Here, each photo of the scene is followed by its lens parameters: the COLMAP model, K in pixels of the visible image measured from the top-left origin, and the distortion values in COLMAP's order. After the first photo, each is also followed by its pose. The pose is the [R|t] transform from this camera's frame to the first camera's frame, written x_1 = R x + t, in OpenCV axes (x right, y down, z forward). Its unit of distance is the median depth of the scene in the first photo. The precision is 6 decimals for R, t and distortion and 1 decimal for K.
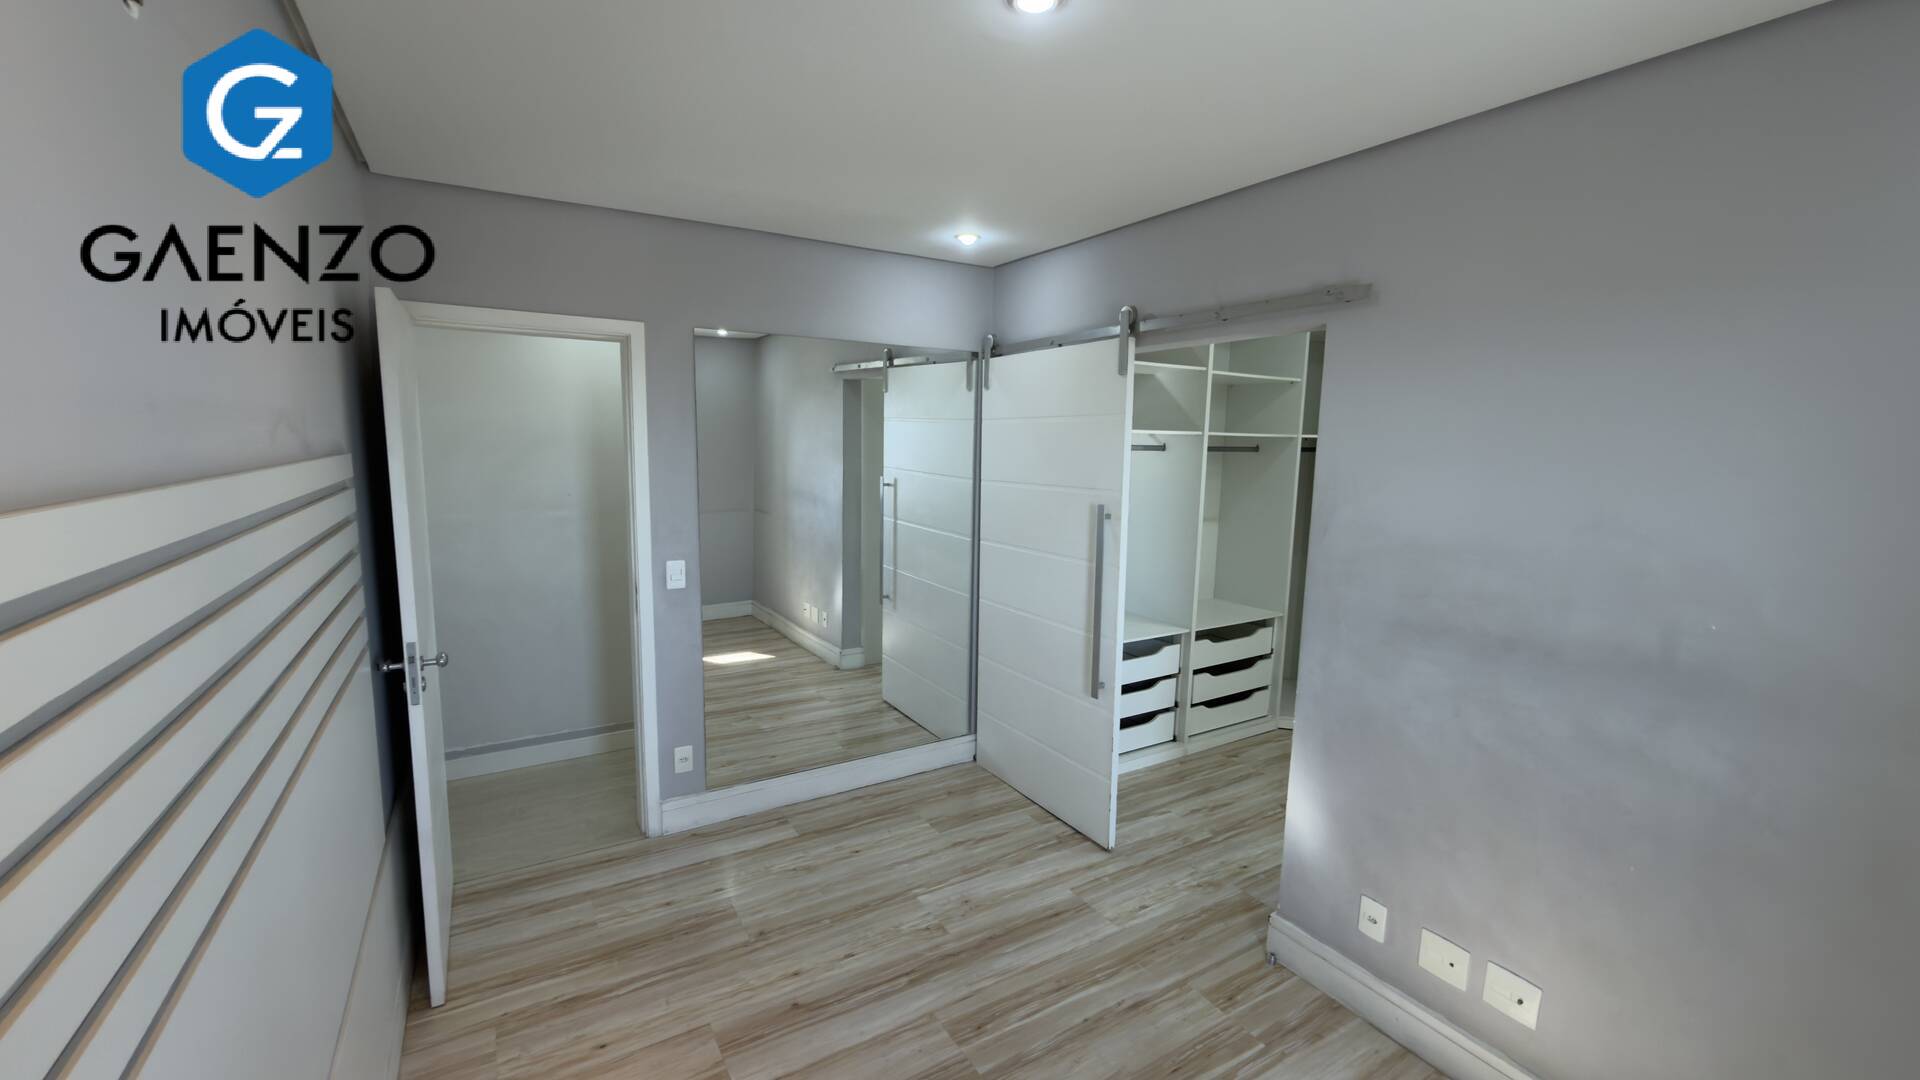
lens RADIAL K [[766.4, 0, 955.6], [0, 766.4, 545.2], [0, 0, 1]] dist [-0.001218, -0.001022]
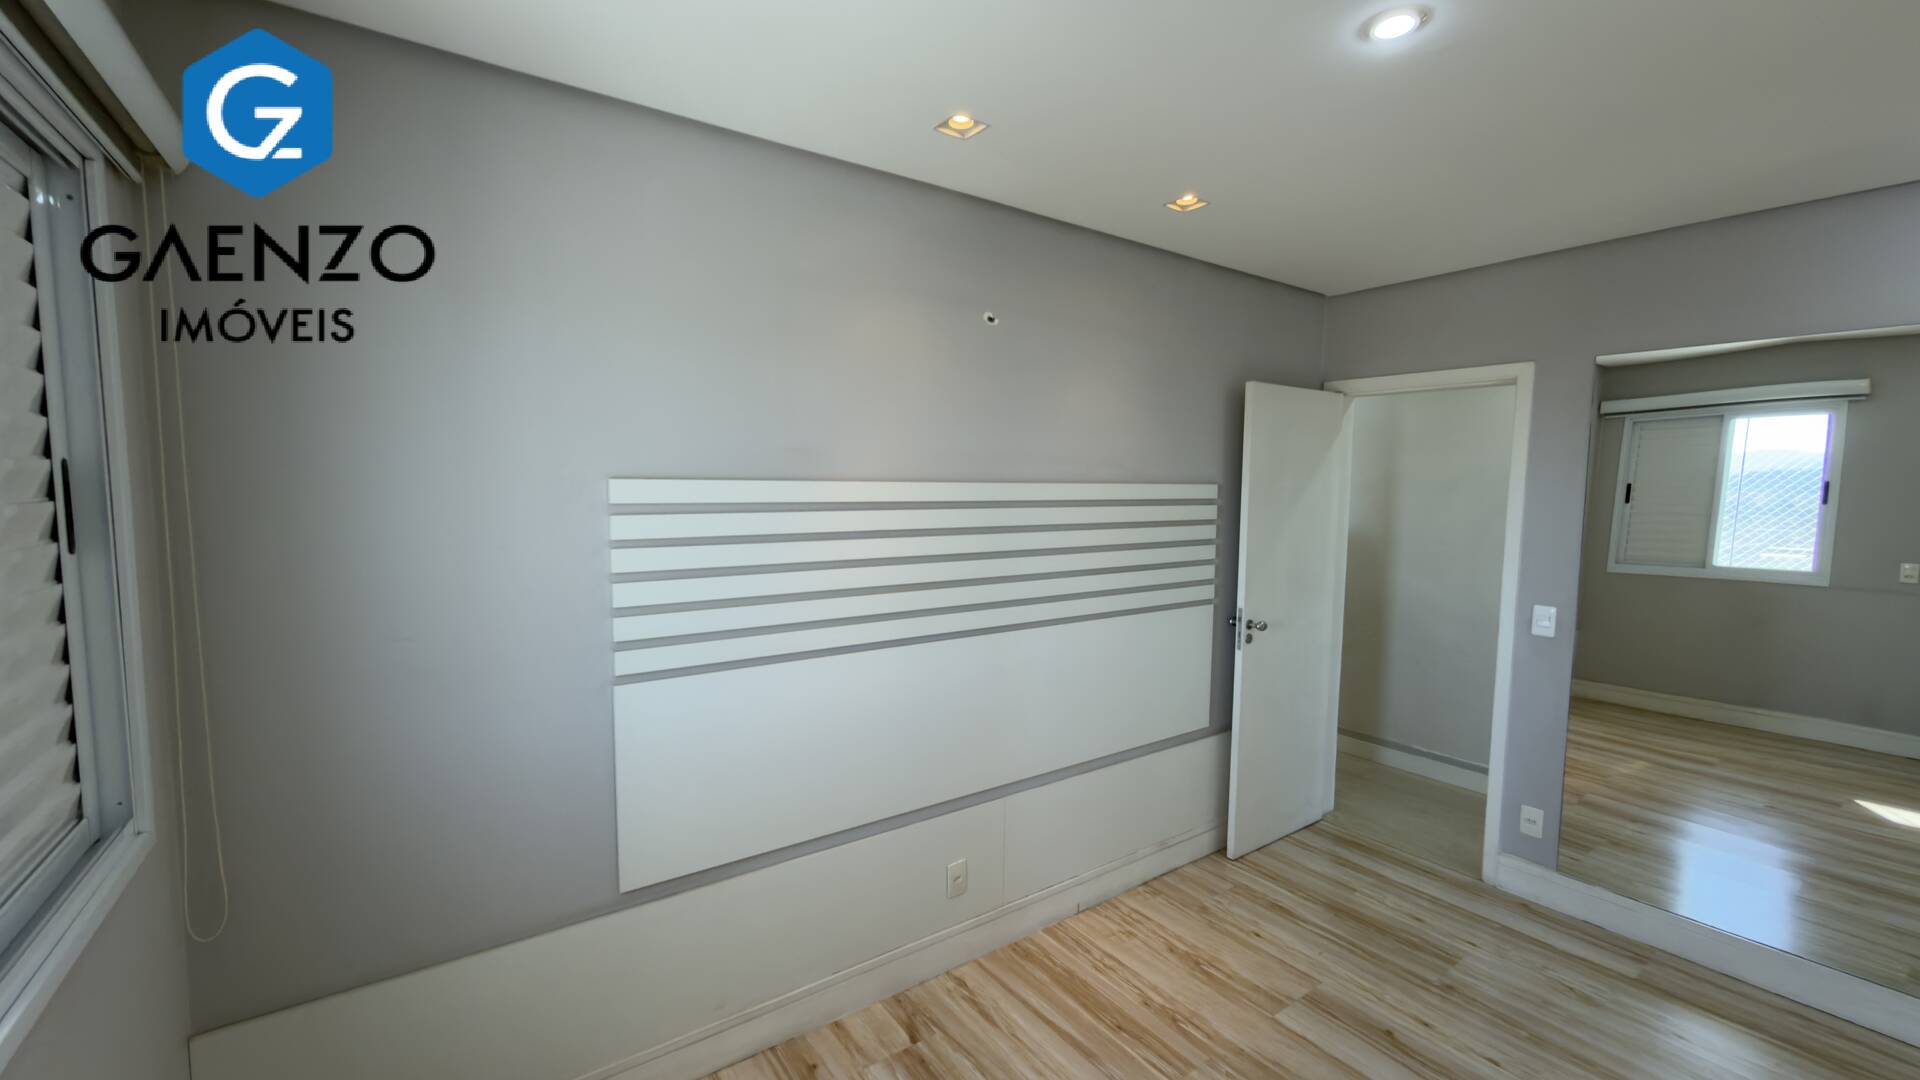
lens RADIAL K [[766.4, 0, 961.0], [0, 766.4, 546.0], [0, 0, 1]] dist [-0.001218, -0.001022]
pose [[0.071417, 0.067381, -0.995168, 0.689982], [-0.146793, 0.987562, 0.056332, -0.000463], [0.986586, 0.142061, 0.080420, 0.273771]]
